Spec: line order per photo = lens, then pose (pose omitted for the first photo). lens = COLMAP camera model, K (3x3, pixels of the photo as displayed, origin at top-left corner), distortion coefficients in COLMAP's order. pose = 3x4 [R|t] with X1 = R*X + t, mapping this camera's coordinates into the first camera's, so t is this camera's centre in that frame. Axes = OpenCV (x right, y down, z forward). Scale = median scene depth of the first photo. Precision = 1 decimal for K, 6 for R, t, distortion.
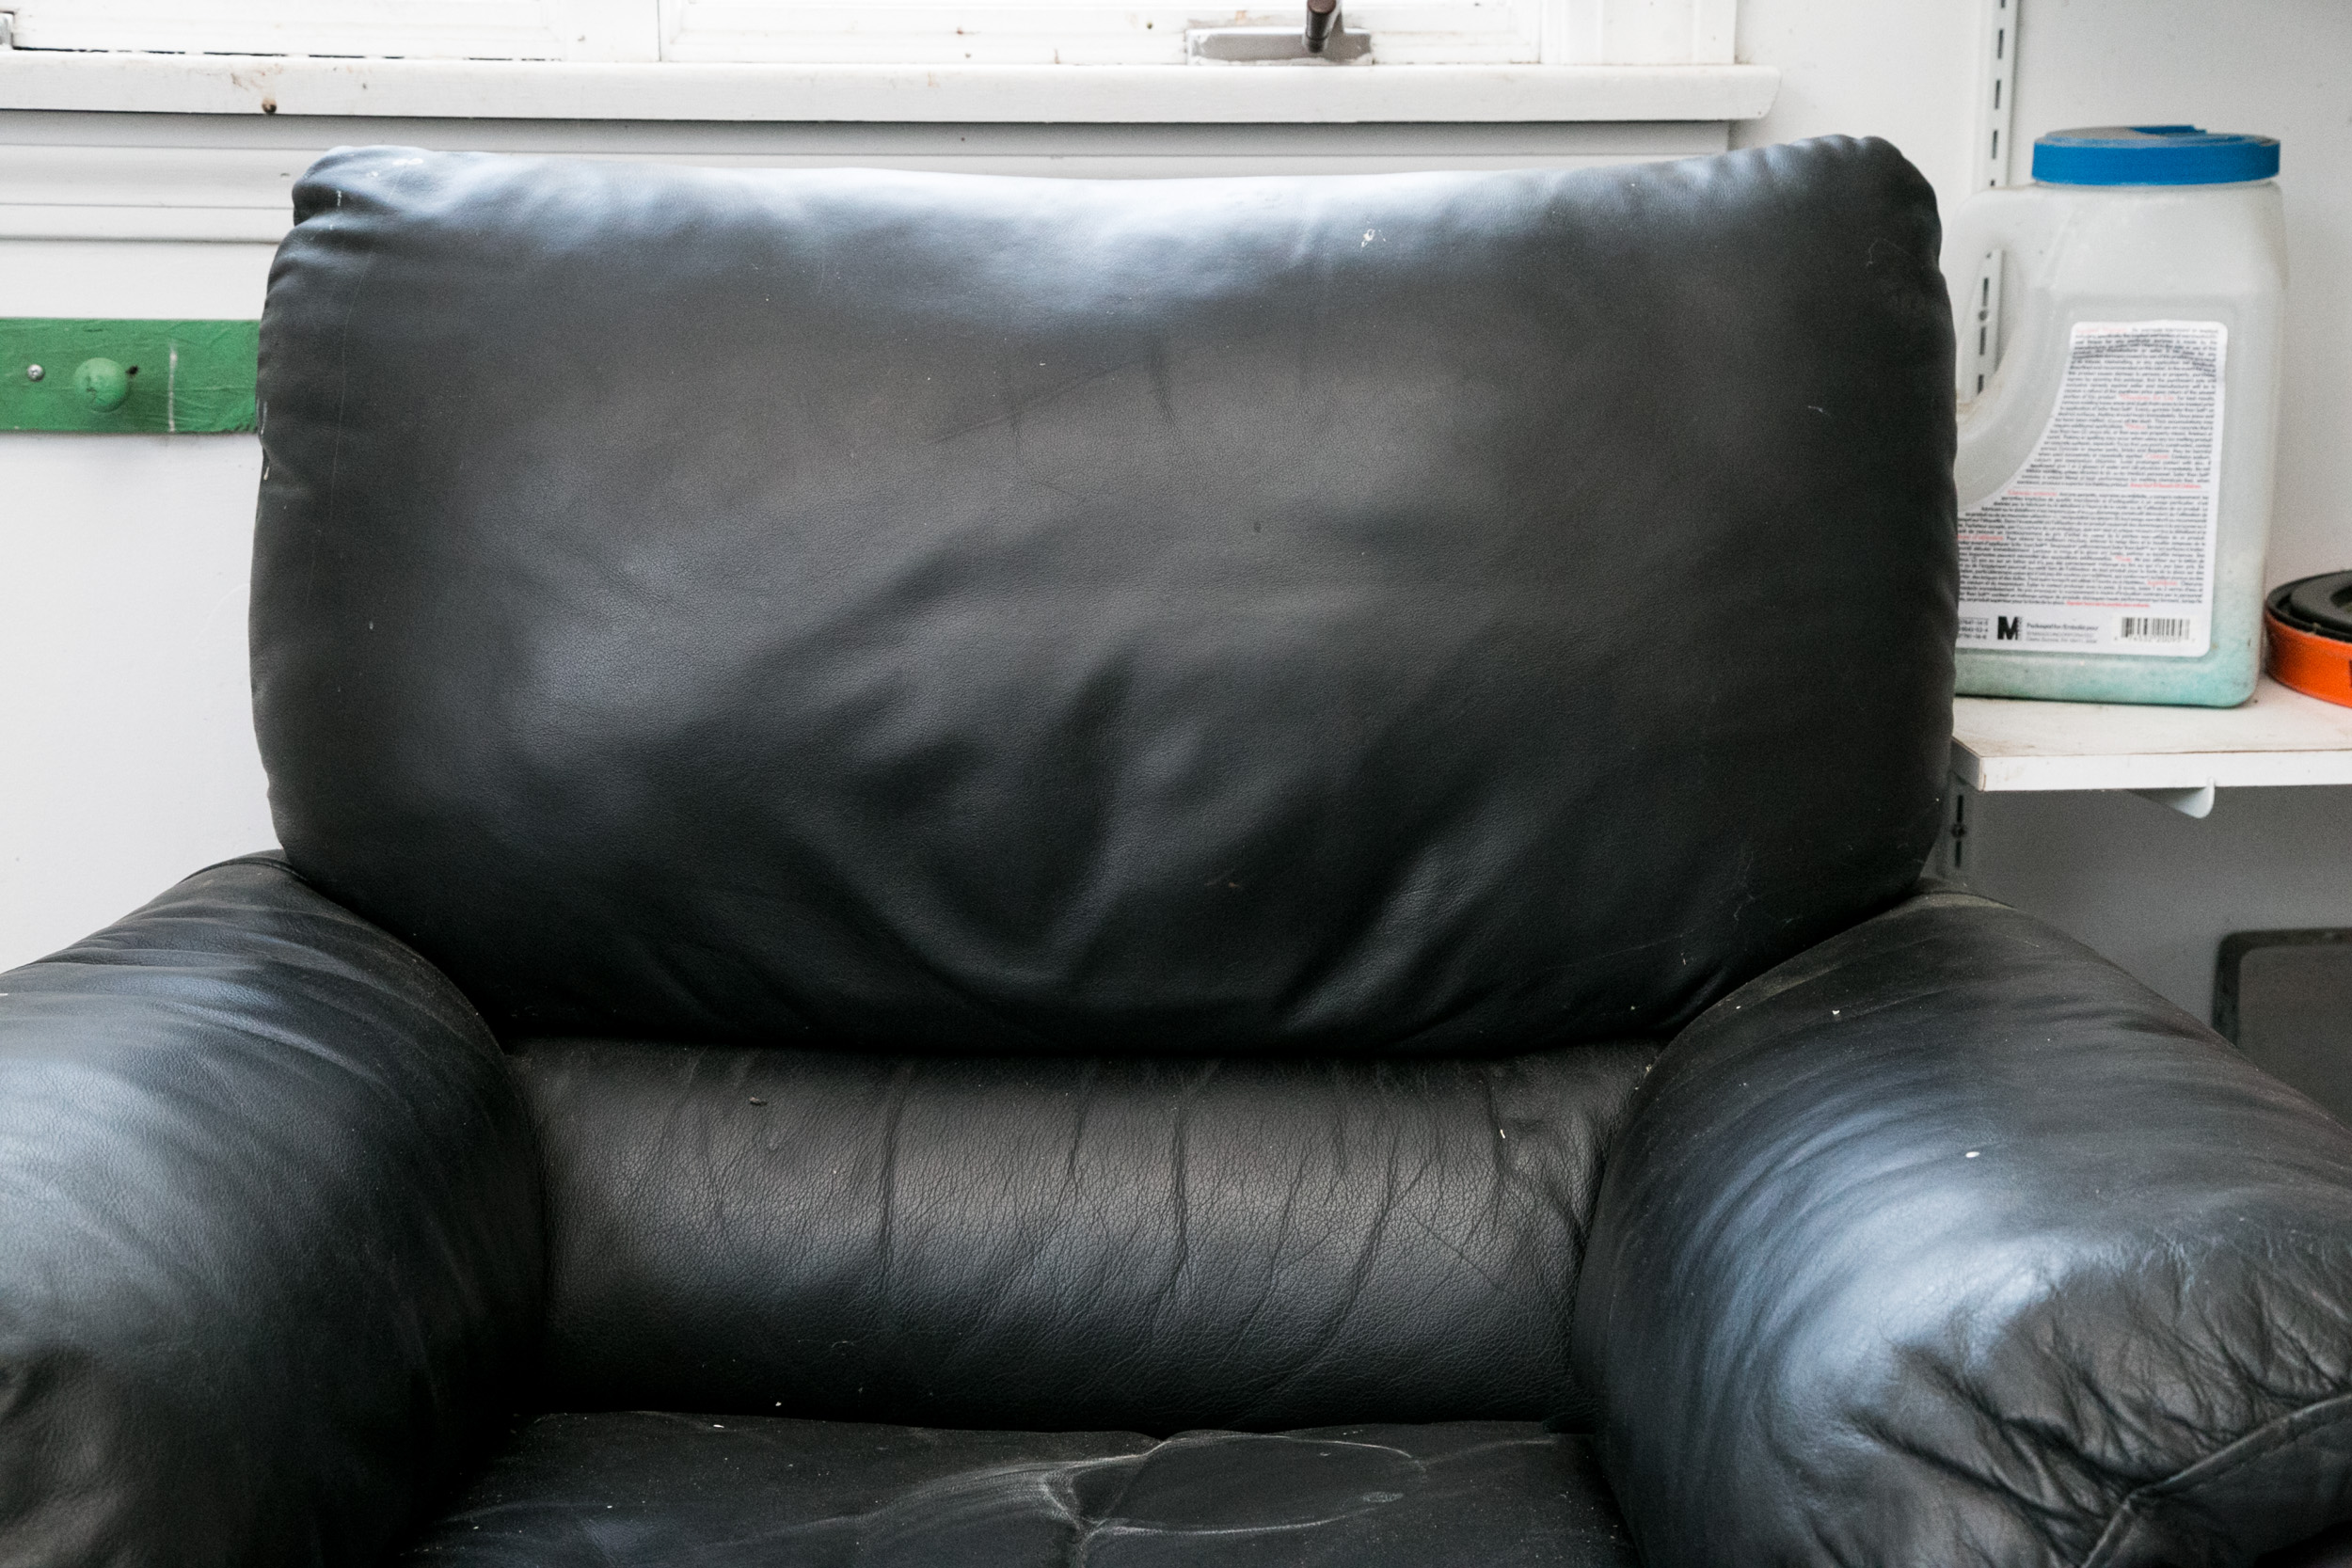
lens RADIAL K [[4083.8, 0, 1166.1], [0, 4083.8, 772.0], [0, 0, 1]] dist [0.246903, 0.000000]
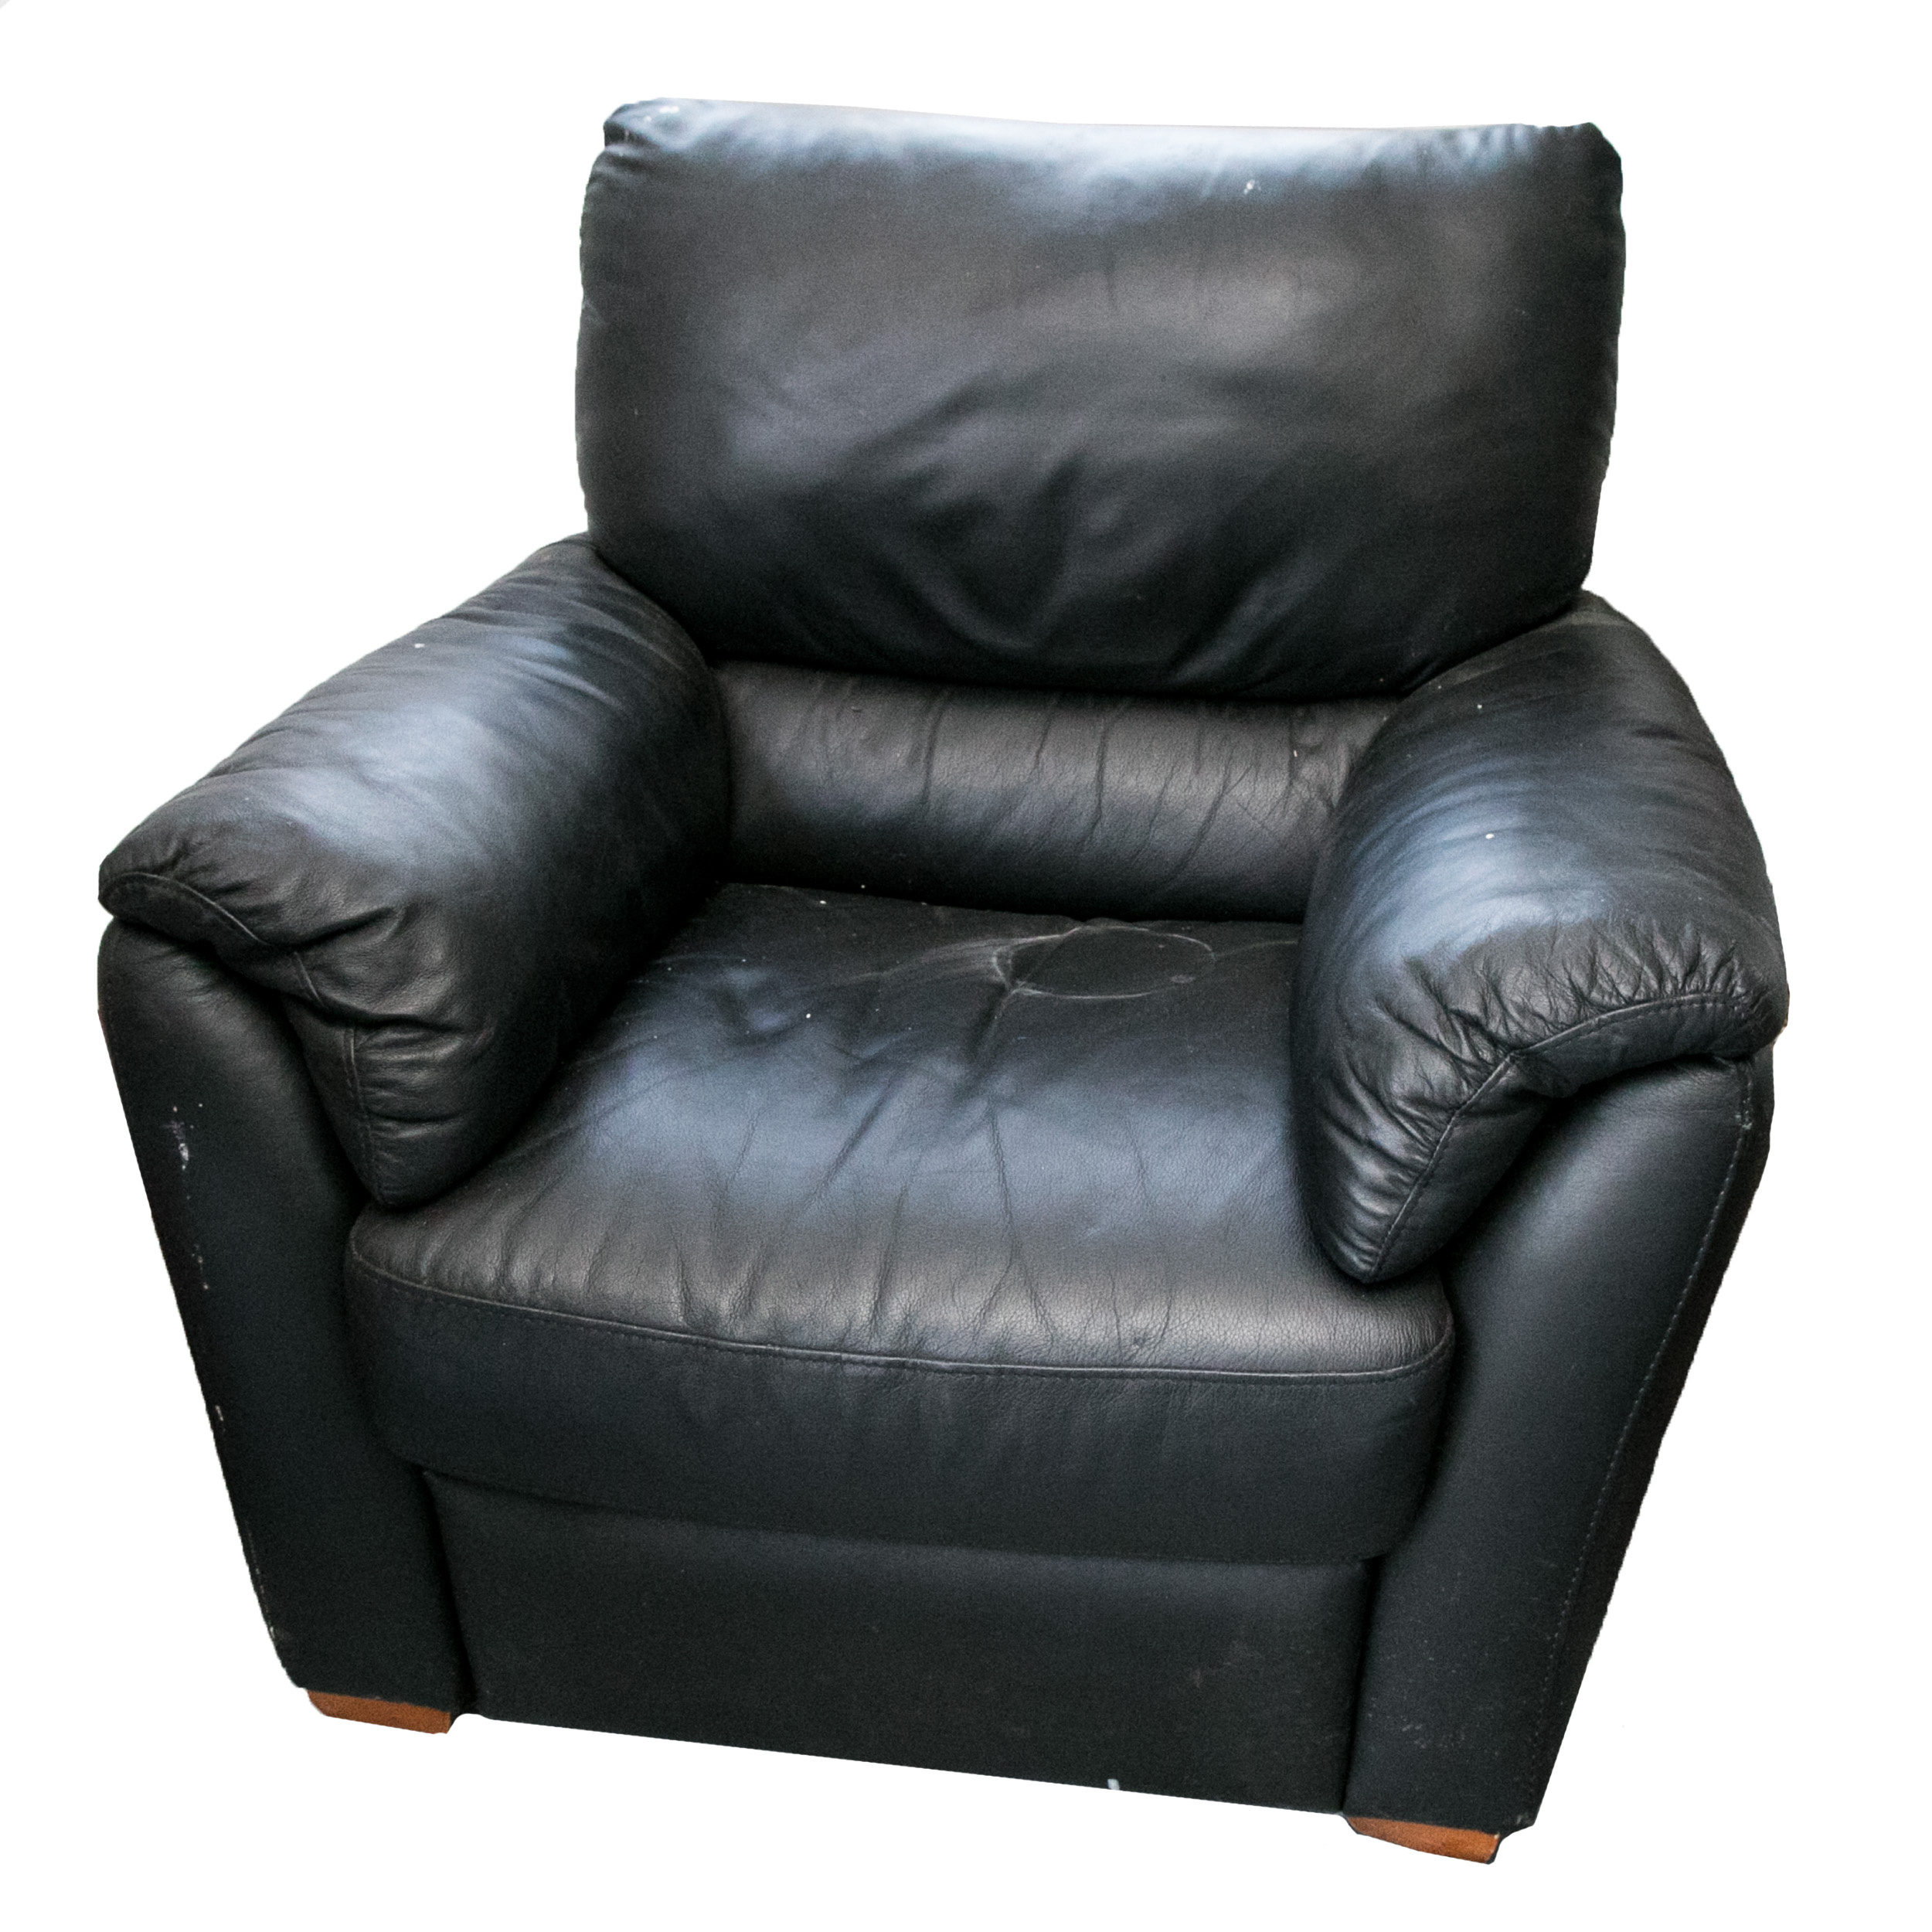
lens RADIAL K [[2903.9, 0, 1042.1], [0, 2903.9, 946.1], [0, 0, 1]] dist [-0.053482, 0.000000]
pose [[0.992389, 0.060441, -0.107292, 0.112210], [-0.031999, 0.967903, 0.249278, -0.127604], [0.118914, -0.243947, 0.962470, -0.166308]]
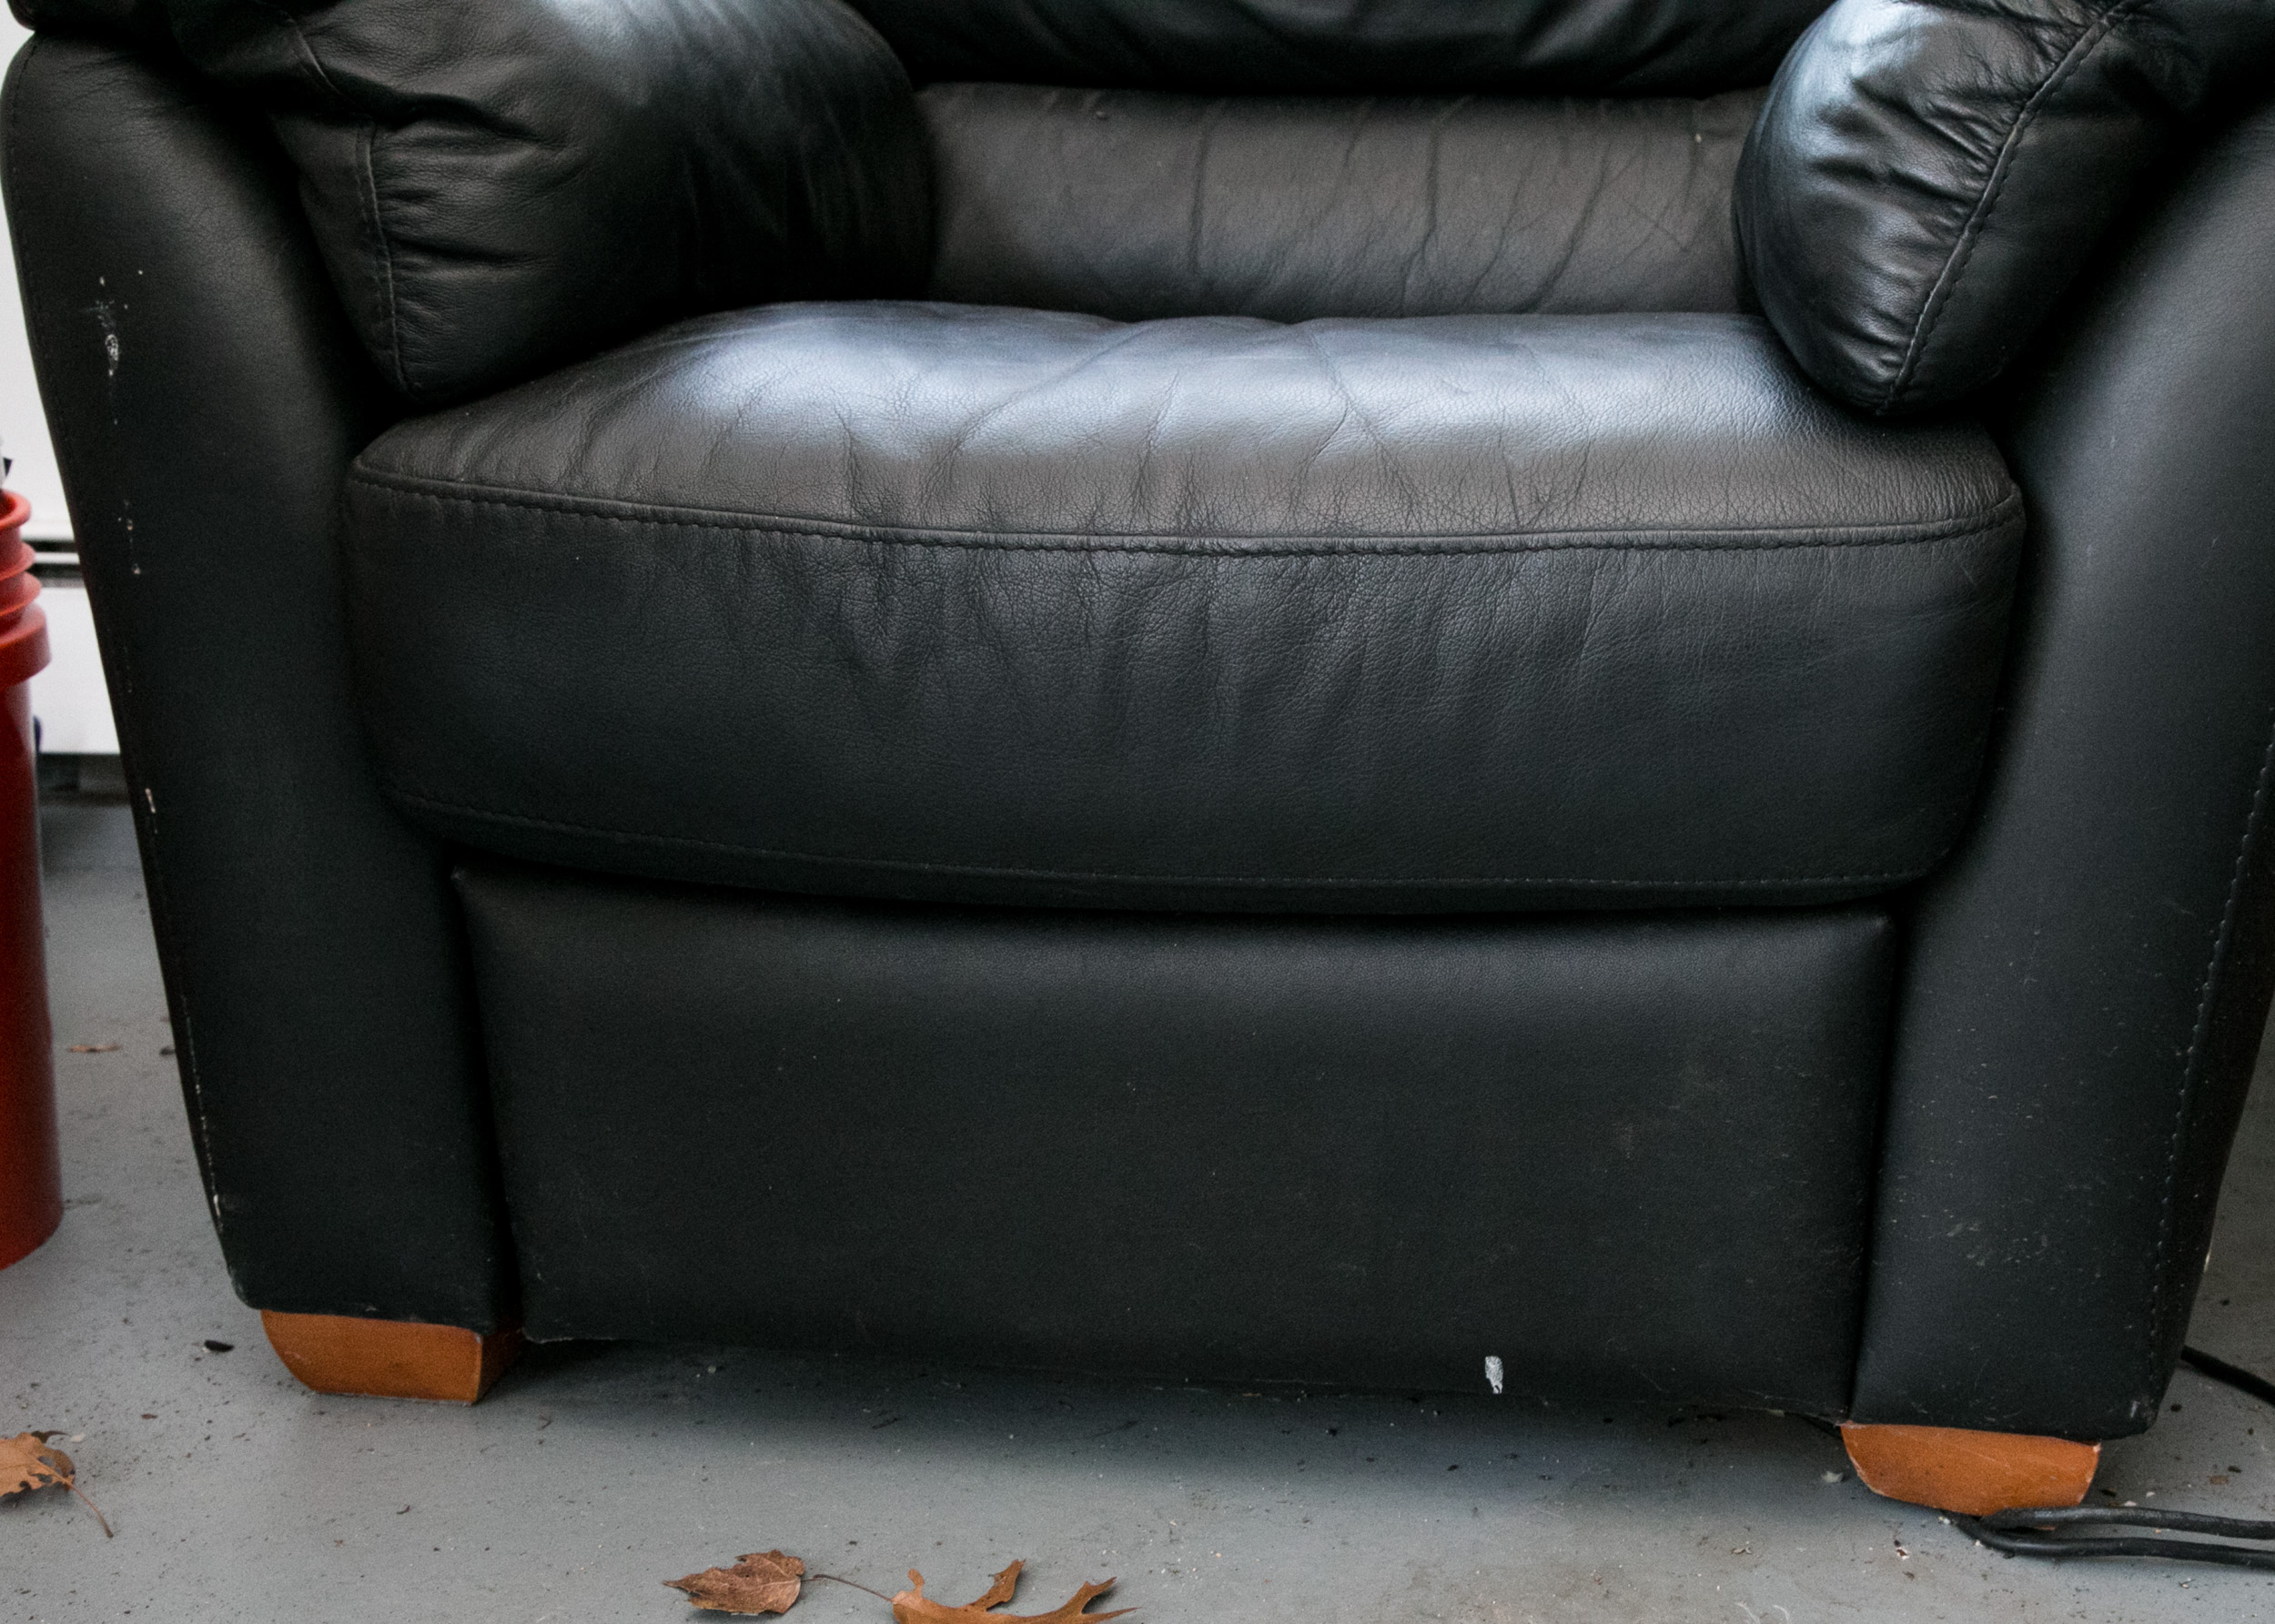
lens RADIAL K [[3195.4, 0, 1233.1], [0, 3195.4, 903.8], [0, 0, 1]] dist [0.065363, 0.000000]
pose [[0.991210, 0.036855, -0.127058, 0.075438], [-0.029649, 0.997868, 0.058143, 0.267960], [0.128930, -0.053865, 0.990190, 0.019089]]
